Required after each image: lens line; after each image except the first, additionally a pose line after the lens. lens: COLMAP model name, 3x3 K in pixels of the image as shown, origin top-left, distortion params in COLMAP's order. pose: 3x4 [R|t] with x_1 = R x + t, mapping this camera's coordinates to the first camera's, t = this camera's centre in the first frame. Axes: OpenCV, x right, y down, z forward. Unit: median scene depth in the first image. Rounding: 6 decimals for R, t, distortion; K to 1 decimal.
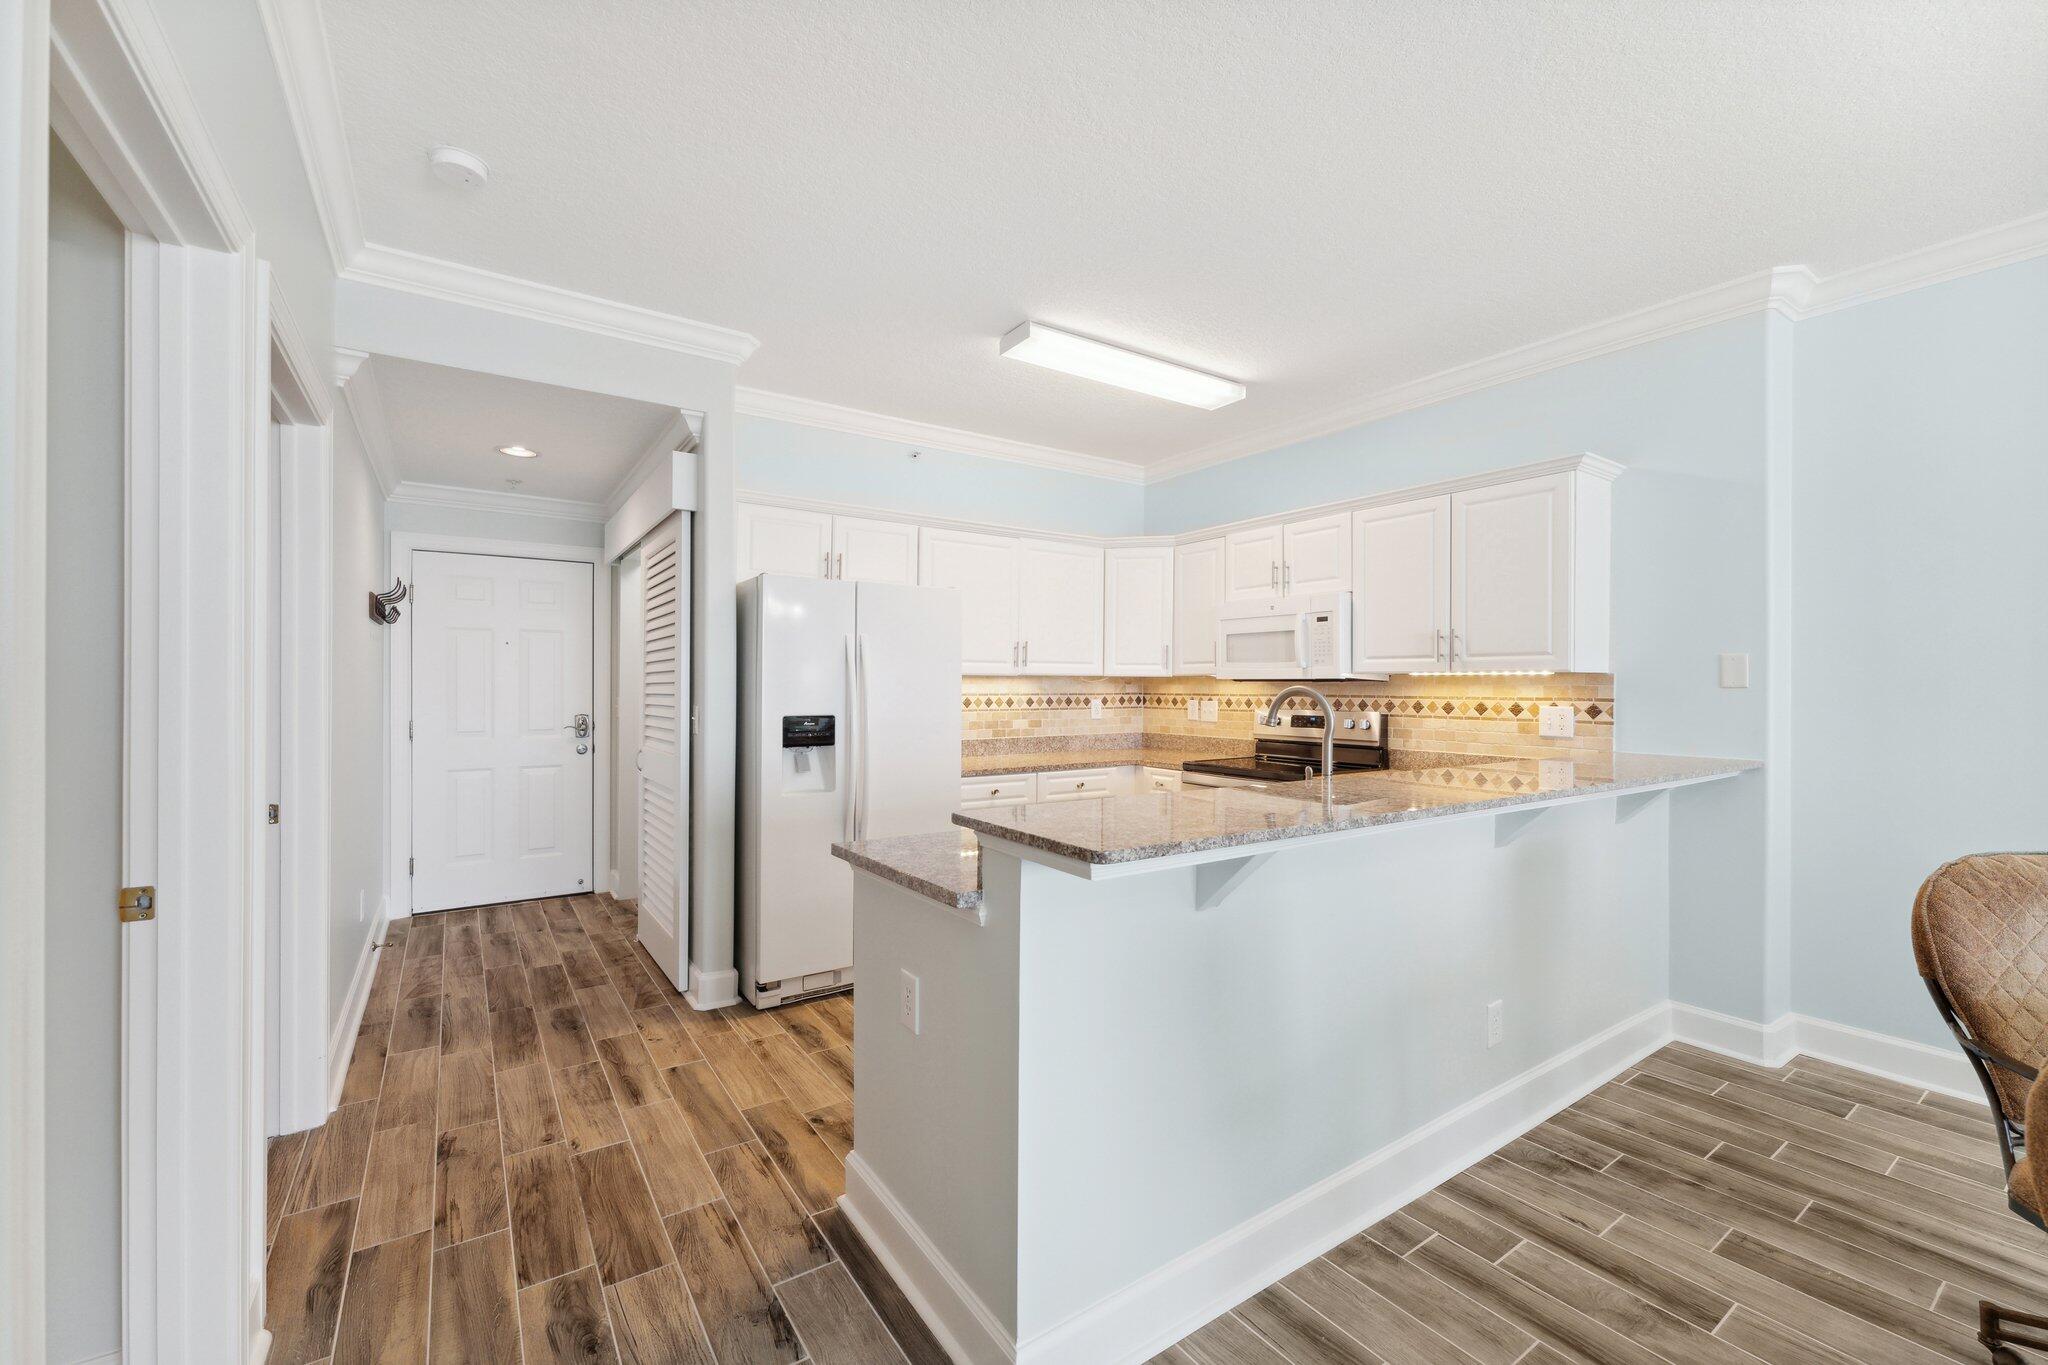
lens RADIAL K [[827.8, 0, 1011.5], [0, 827.8, 689.4], [0, 0, 1]] dist [-0.000163, -0.000216]
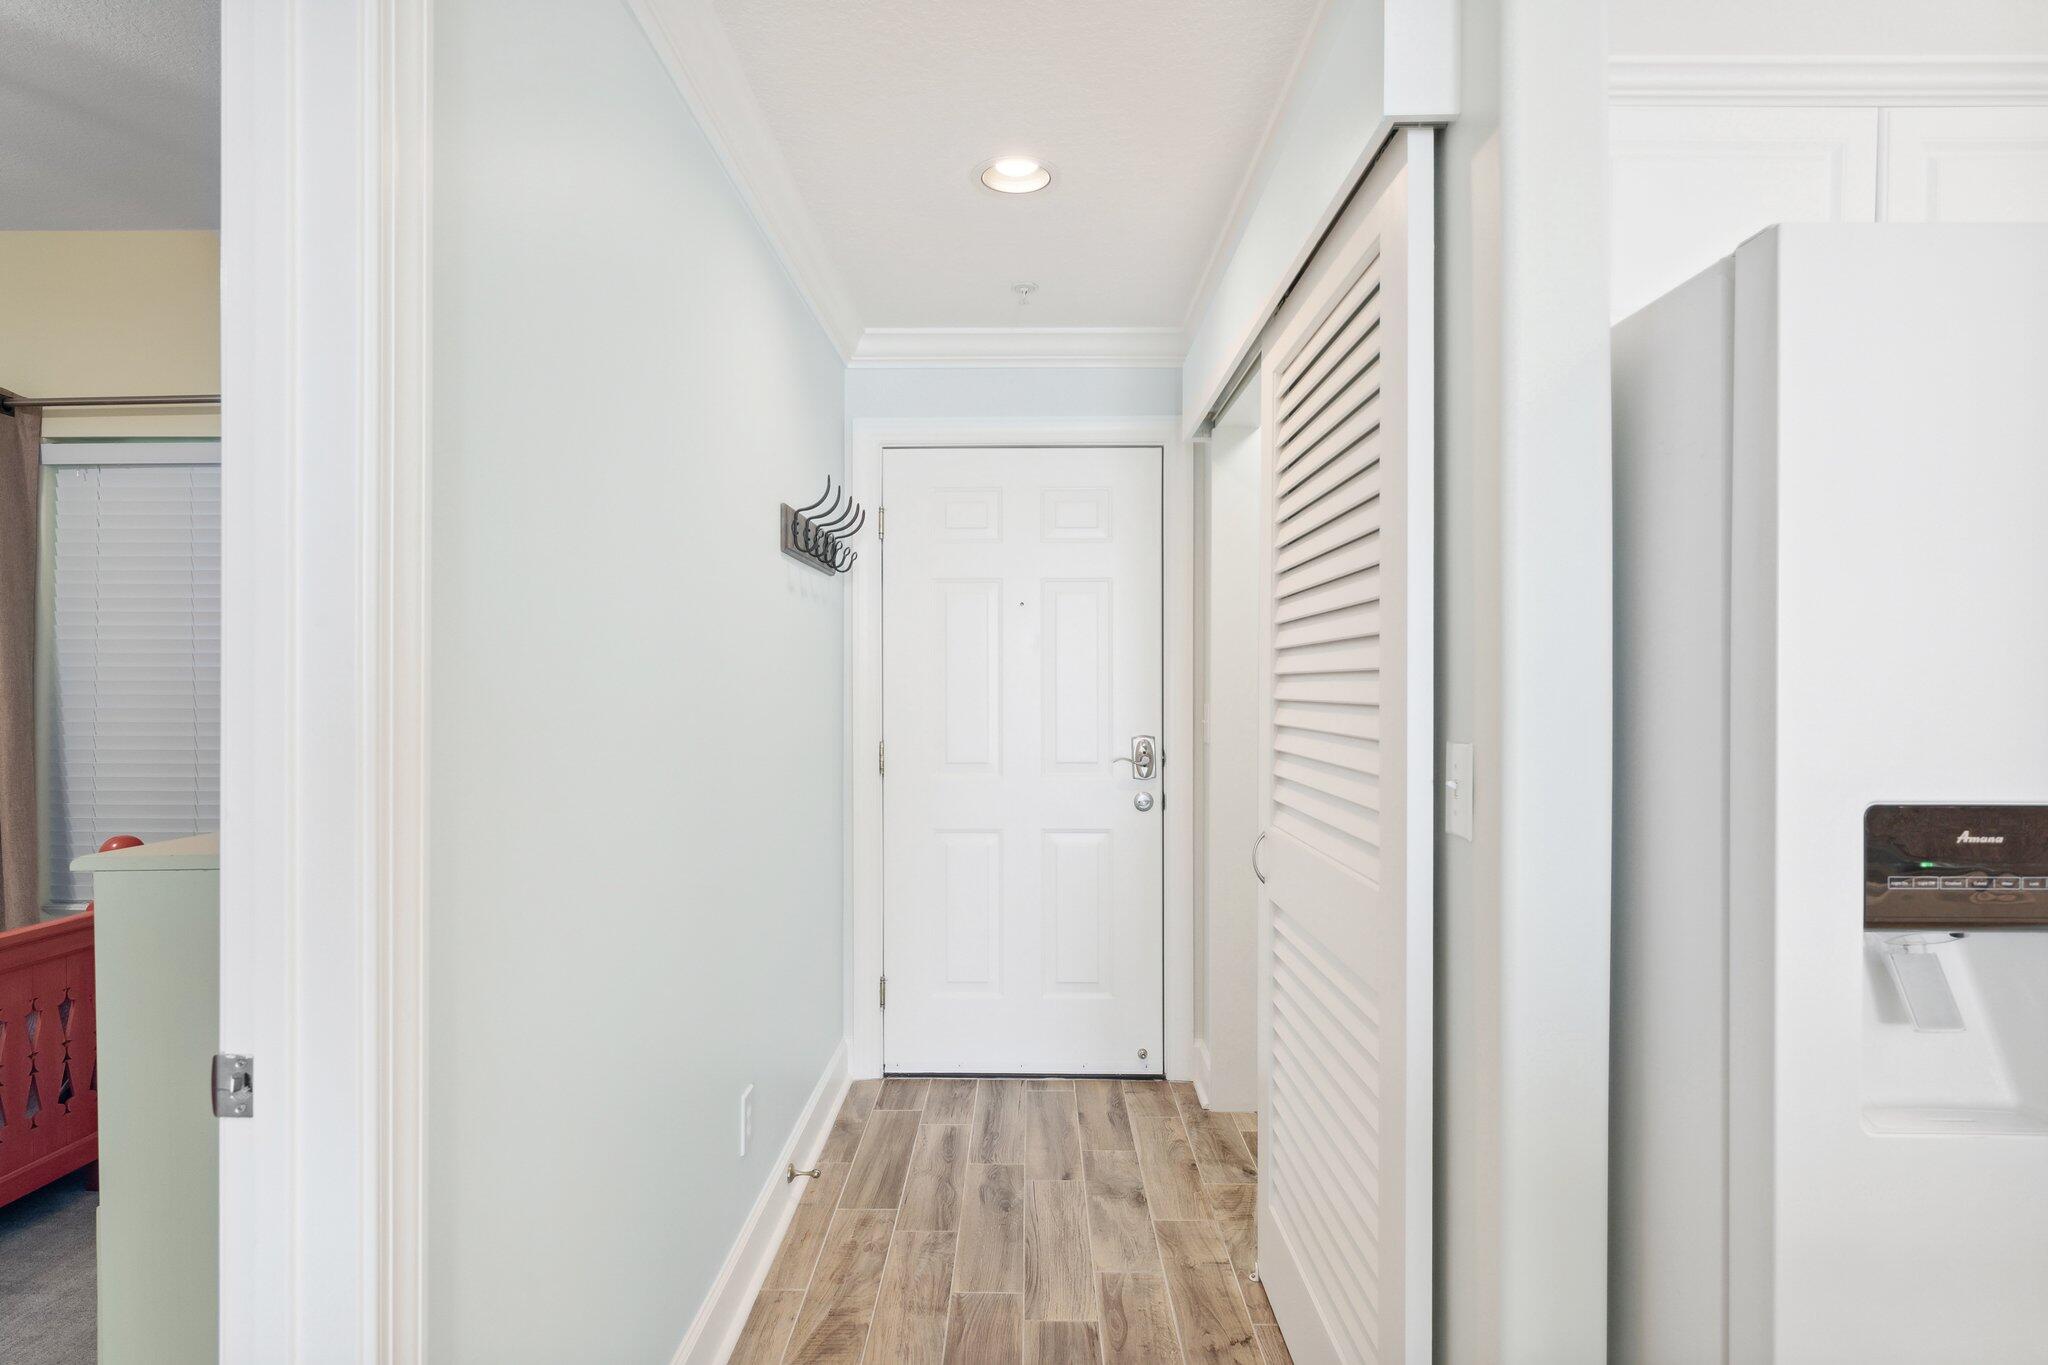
lens RADIAL K [[1075.8, 0, 1024.0], [0, 1075.8, 682.5], [0, 0, 1]] dist [0.001268, 0.000030]
pose [[0.826513, -0.003497, -0.562907, -0.262043], [0.002420, 0.999994, -0.002658, -0.002326], [0.562912, 0.000835, 0.826516, 0.521279]]
